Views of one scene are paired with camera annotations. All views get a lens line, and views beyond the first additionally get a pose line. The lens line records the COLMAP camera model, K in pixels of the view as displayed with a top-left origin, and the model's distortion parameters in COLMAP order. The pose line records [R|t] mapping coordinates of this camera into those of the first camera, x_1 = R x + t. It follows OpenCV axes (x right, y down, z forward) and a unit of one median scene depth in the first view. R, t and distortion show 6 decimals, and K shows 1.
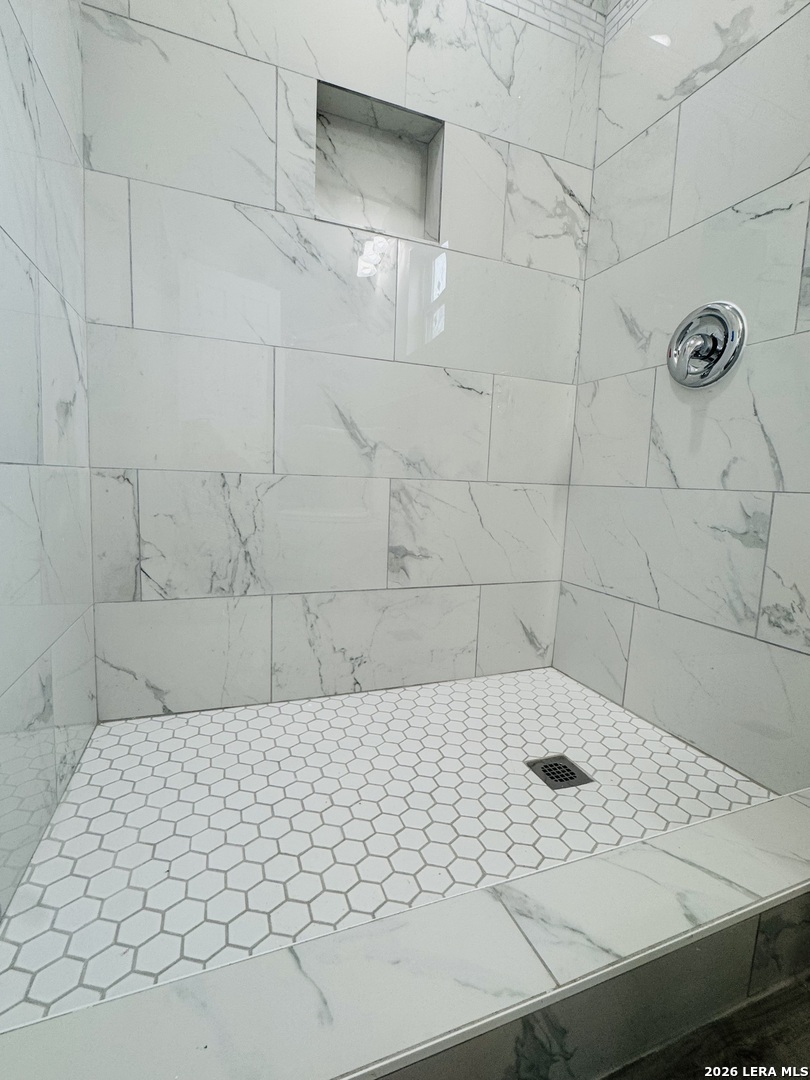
lens RADIAL K [[495.0, 0, 405.0], [0, 495.0, 540.0], [0, 0, 1]] dist [-0.001785, -0.000873]
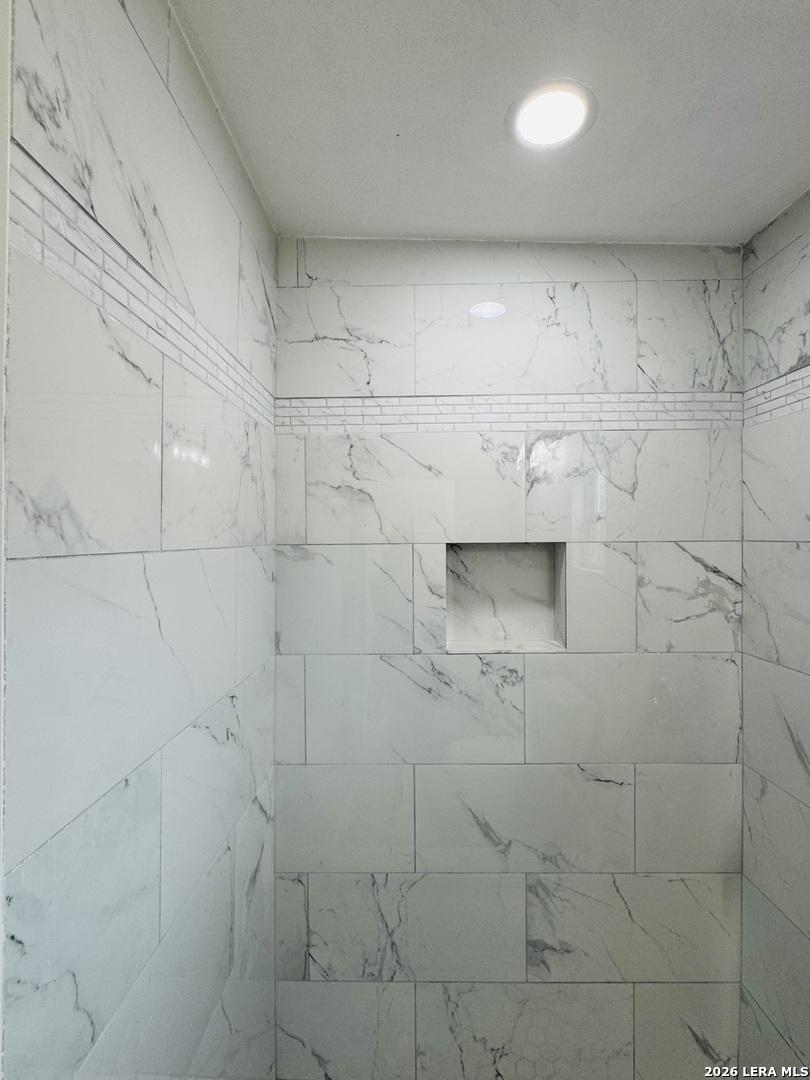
lens RADIAL K [[495.0, 0, 405.0], [0, 495.0, 540.0], [0, 0, 1]] dist [-0.001785, -0.000873]
pose [[0.926680, -0.042273, -0.373466, 0.153325], [-0.001534, 0.993221, -0.116228, -0.706586], [0.375847, 0.108279, 0.920334, -0.113828]]
